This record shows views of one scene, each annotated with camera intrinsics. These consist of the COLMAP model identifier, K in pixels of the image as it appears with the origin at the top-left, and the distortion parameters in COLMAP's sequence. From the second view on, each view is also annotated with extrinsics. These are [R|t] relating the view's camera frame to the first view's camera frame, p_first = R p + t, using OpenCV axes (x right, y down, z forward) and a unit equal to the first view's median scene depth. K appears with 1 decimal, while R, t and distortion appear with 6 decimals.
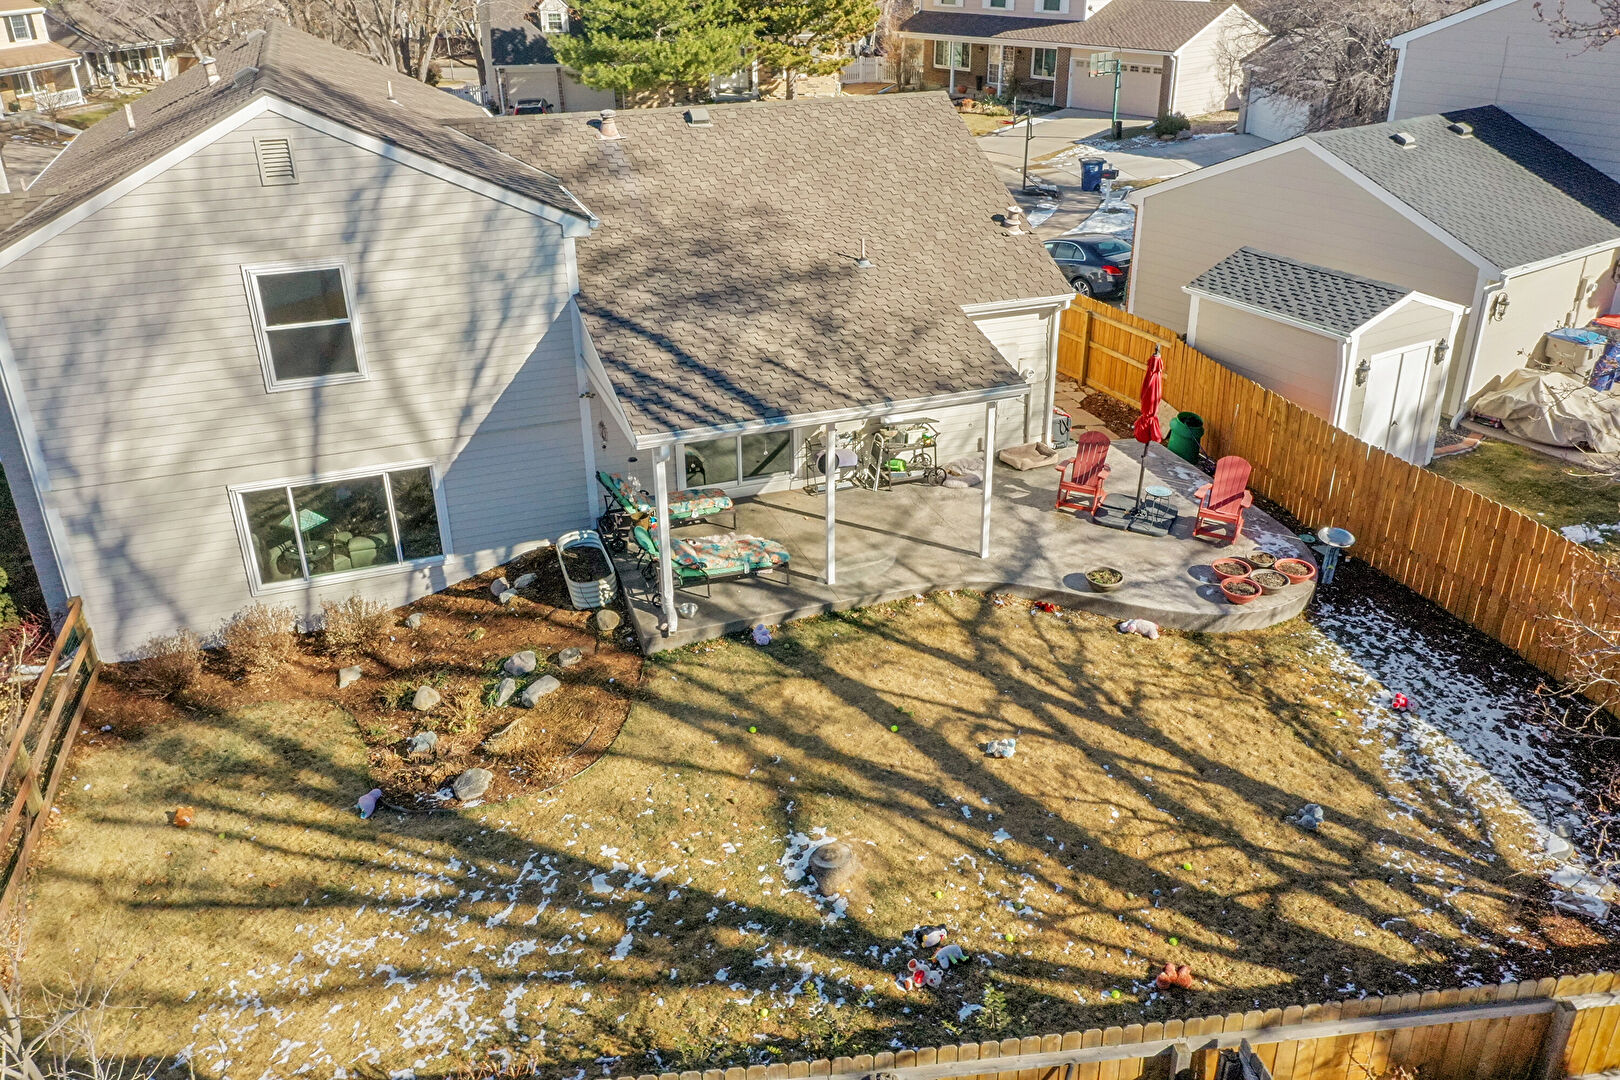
lens RADIAL K [[1302.6, 0, 810.0], [0, 1302.6, 540.0], [0, 0, 1]] dist [0.009151, -0.001140]
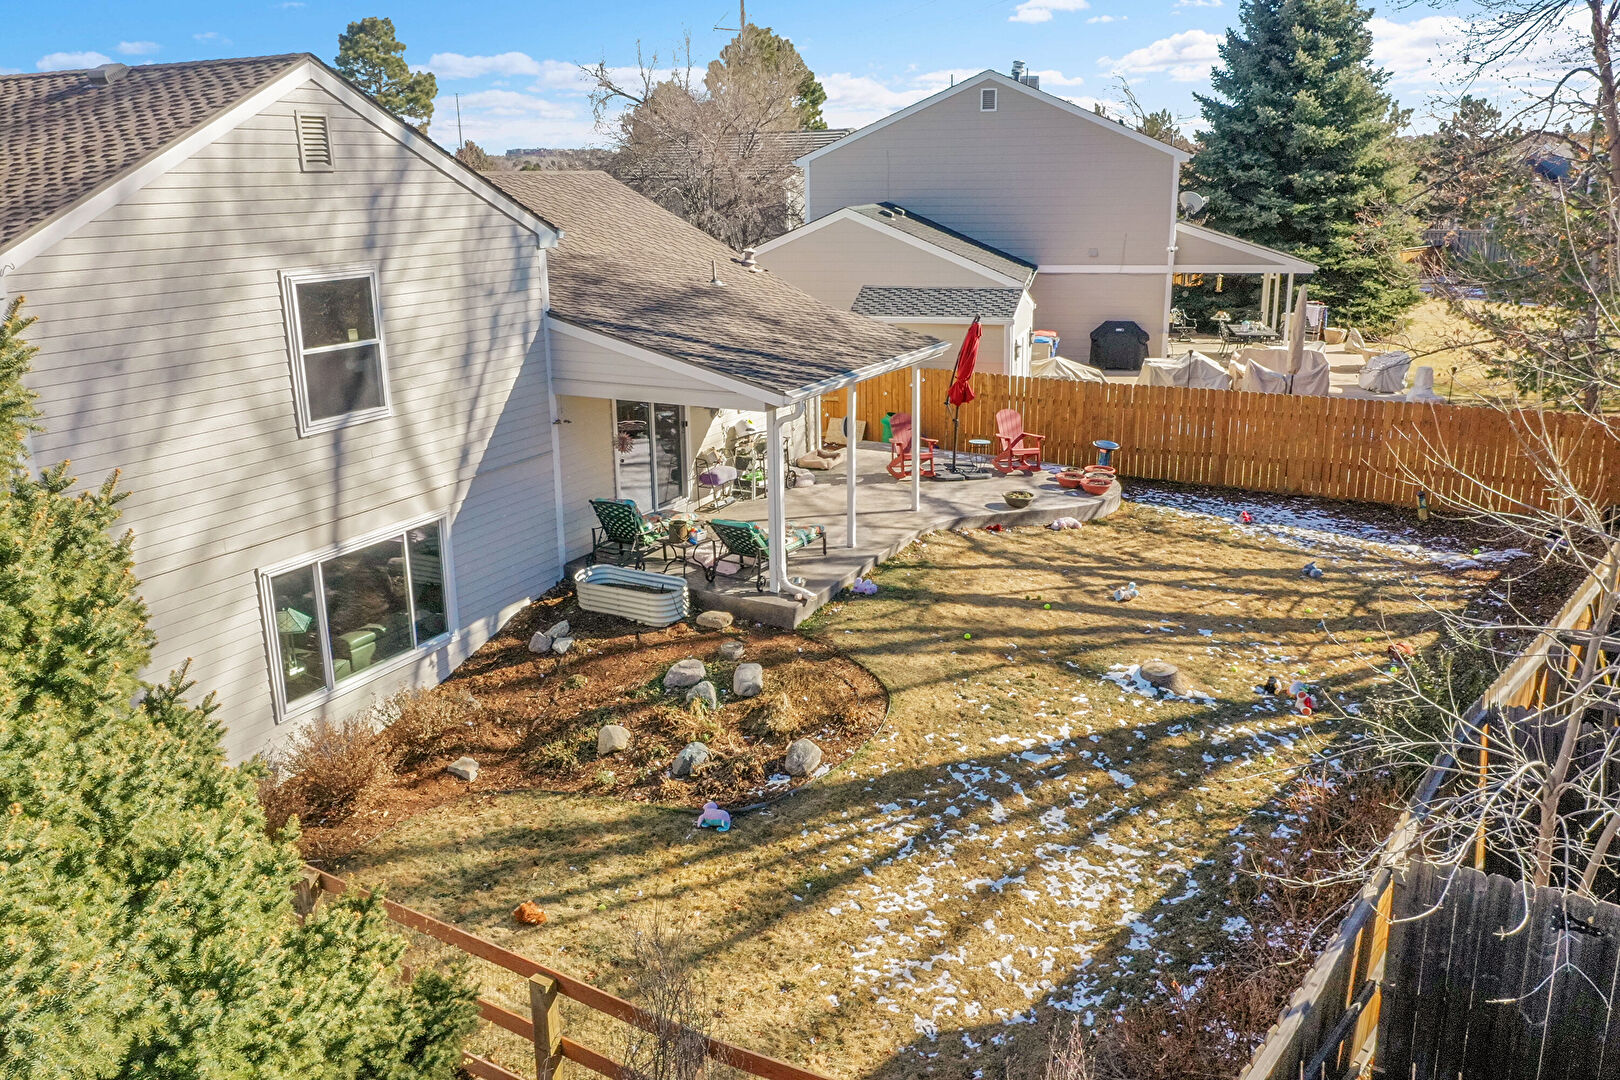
lens RADIAL K [[1282.8, 0, 831.0], [0, 1282.8, 534.0], [0, 0, 1]] dist [0.007448, 0.000883]
pose [[0.723720, -0.184160, 0.665067, -0.763580], [0.305850, 0.949510, -0.069899, 0.100211], [-0.618615, 0.253998, 0.743506, 0.265983]]
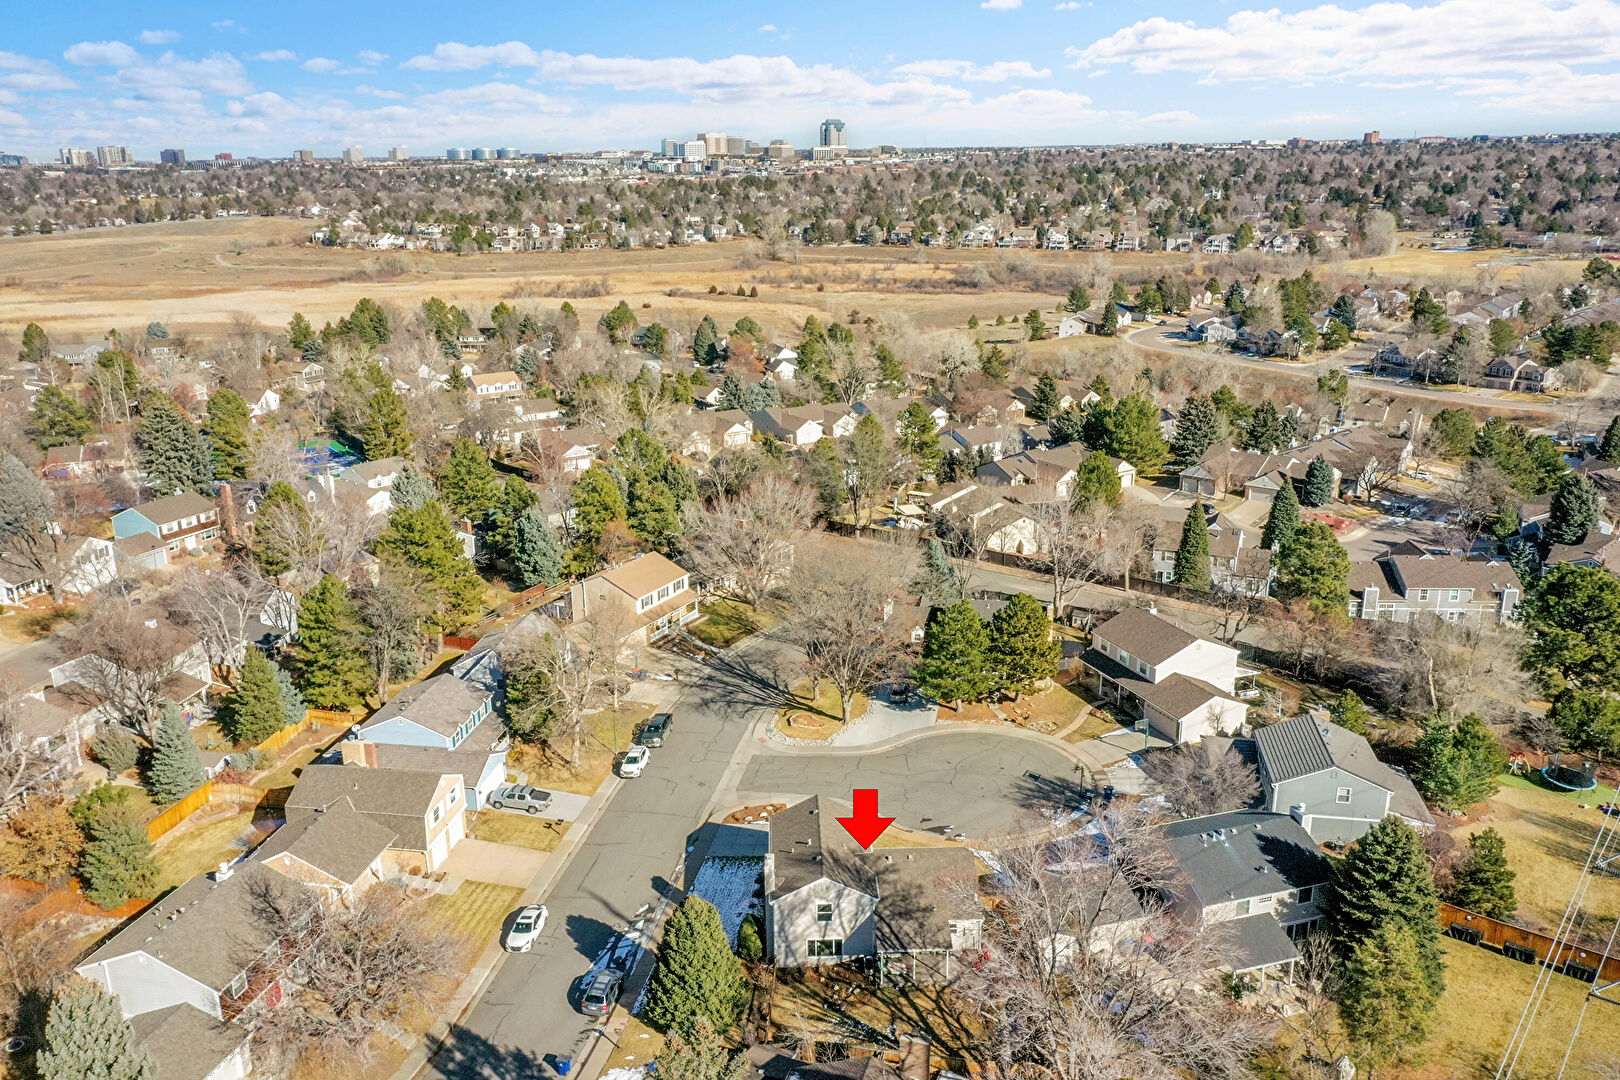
lens RADIAL K [[1302.6, 0, 810.0], [0, 1302.6, 540.0], [0, 0, 1]] dist [0.009151, -0.001140]
pose [[0.950164, 0.099906, -0.295310, 1.082277], [-0.143156, 0.981307, -0.128622, -1.052039], [0.276939, 0.164487, 0.946704, -4.771496]]
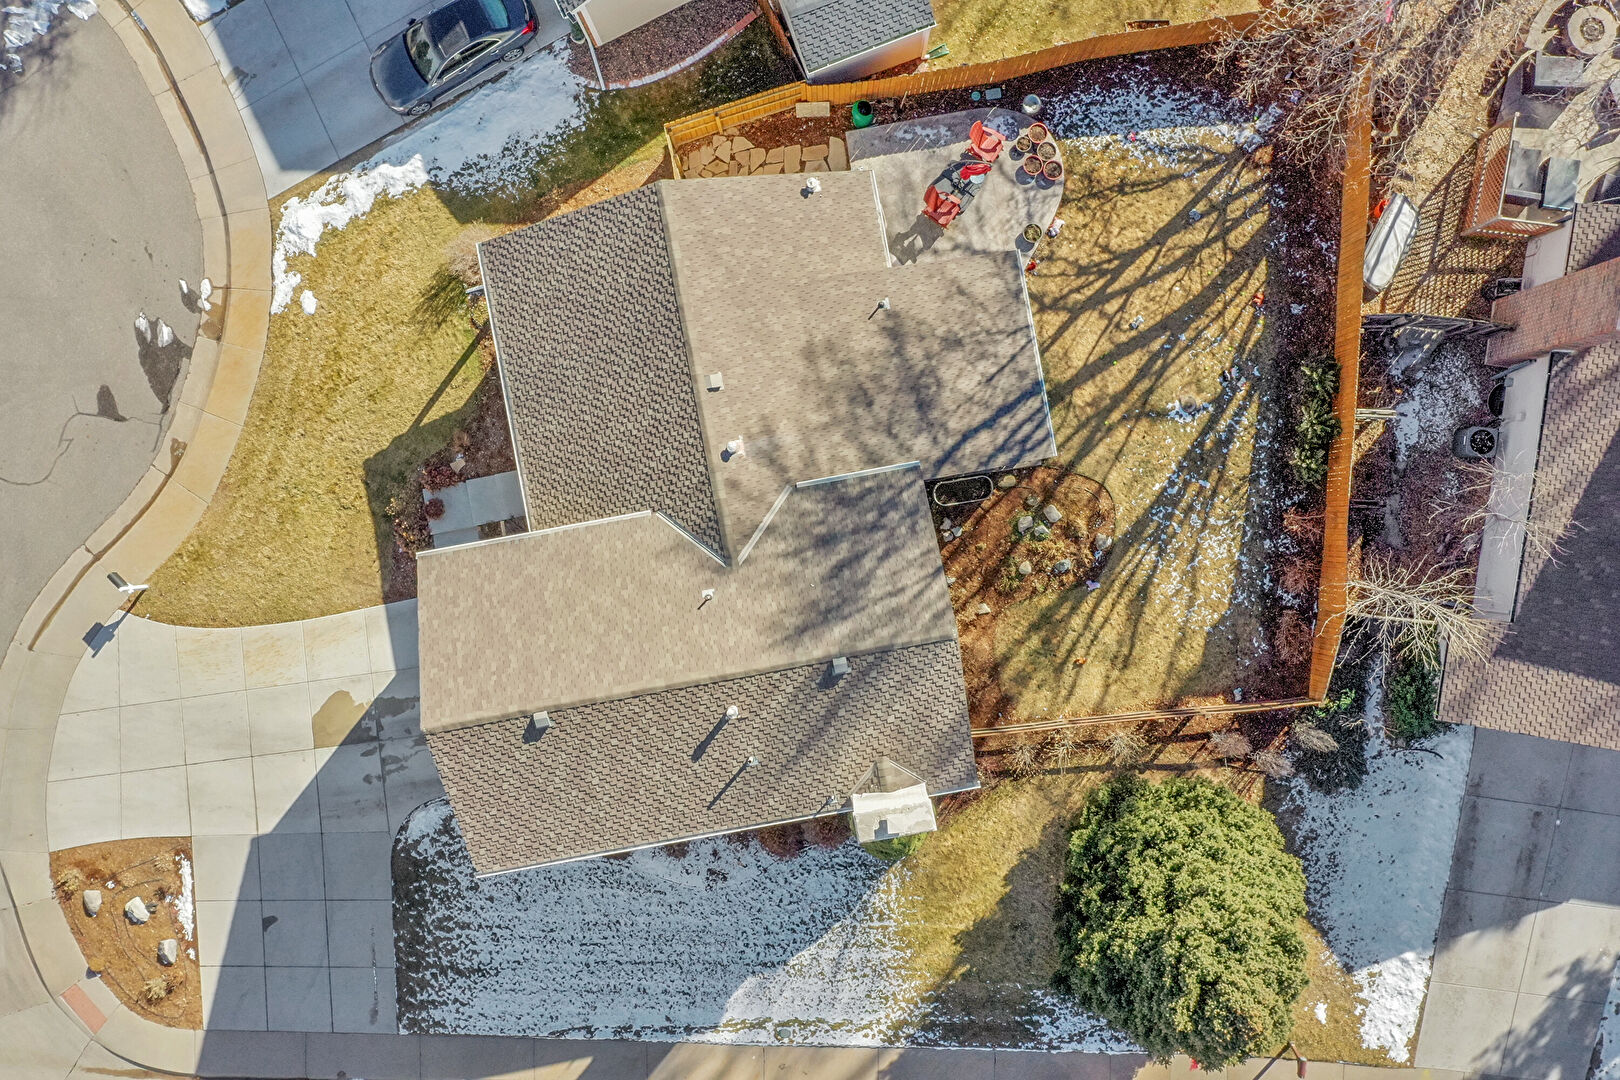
lens RADIAL K [[1302.6, 0, 810.0], [0, 1302.6, 540.0], [0, 0, 1]] dist [0.009151, -0.001140]
pose [[0.164996, -0.986294, -0.000994, -0.322794], [0.433180, 0.071561, 0.898462, -2.075579], [-0.886076, -0.148673, 0.439050, 0.395611]]
